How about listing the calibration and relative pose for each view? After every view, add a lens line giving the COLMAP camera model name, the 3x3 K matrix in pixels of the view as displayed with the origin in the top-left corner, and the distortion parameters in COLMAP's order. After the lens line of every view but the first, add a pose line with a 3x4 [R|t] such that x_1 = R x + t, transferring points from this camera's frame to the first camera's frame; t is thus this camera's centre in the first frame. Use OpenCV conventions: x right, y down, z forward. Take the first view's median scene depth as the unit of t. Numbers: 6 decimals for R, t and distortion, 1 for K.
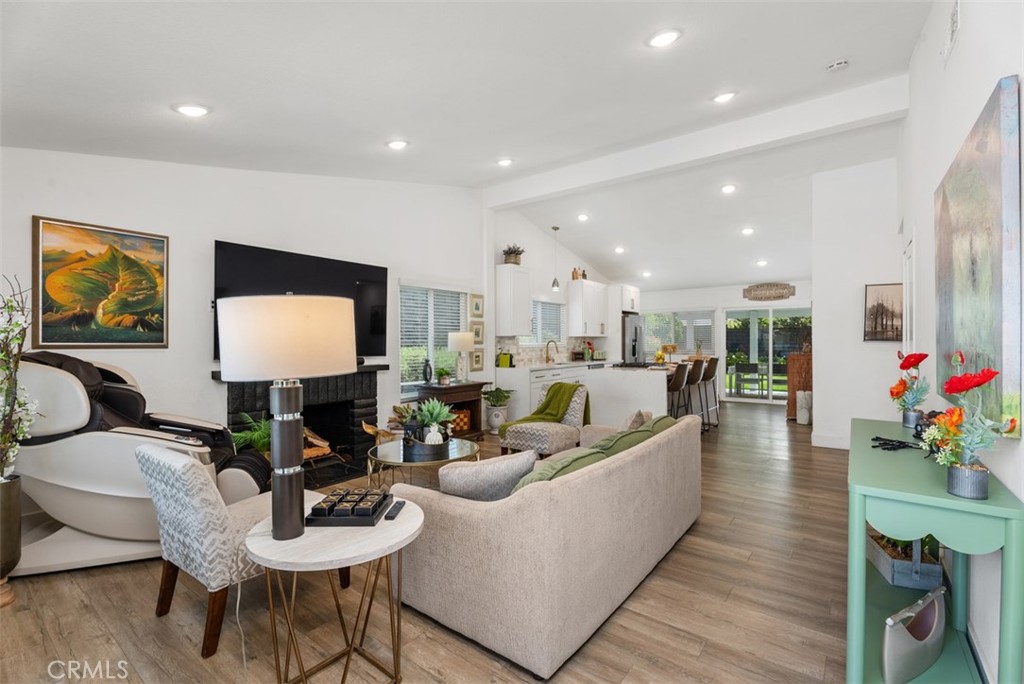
lens RADIAL K [[459.3, 0, 510.1], [0, 459.3, 341.5], [0, 0, 1]] dist [-0.000799, 0.000146]
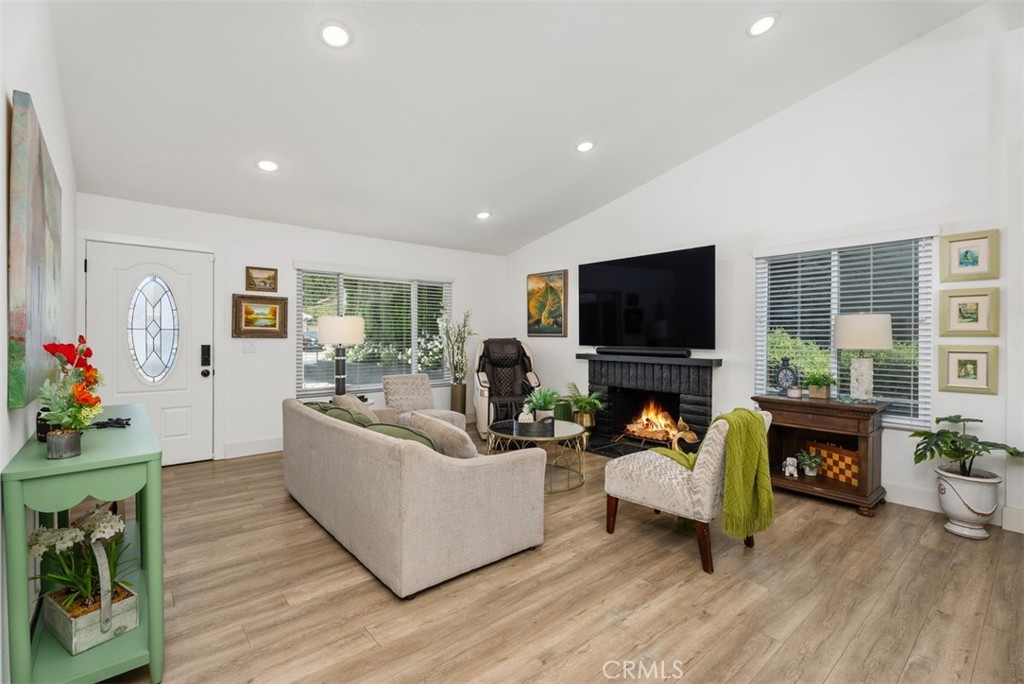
lens RADIAL K [[459.3, 0, 510.1], [0, 459.3, 341.5], [0, 0, 1]] dist [-0.000799, 0.000146]
pose [[-0.215122, 0.010687, -0.976529, 0.963810], [-0.001995, 0.999933, 0.011382, 0.012111], [0.976585, 0.004397, -0.215086, 1.233968]]
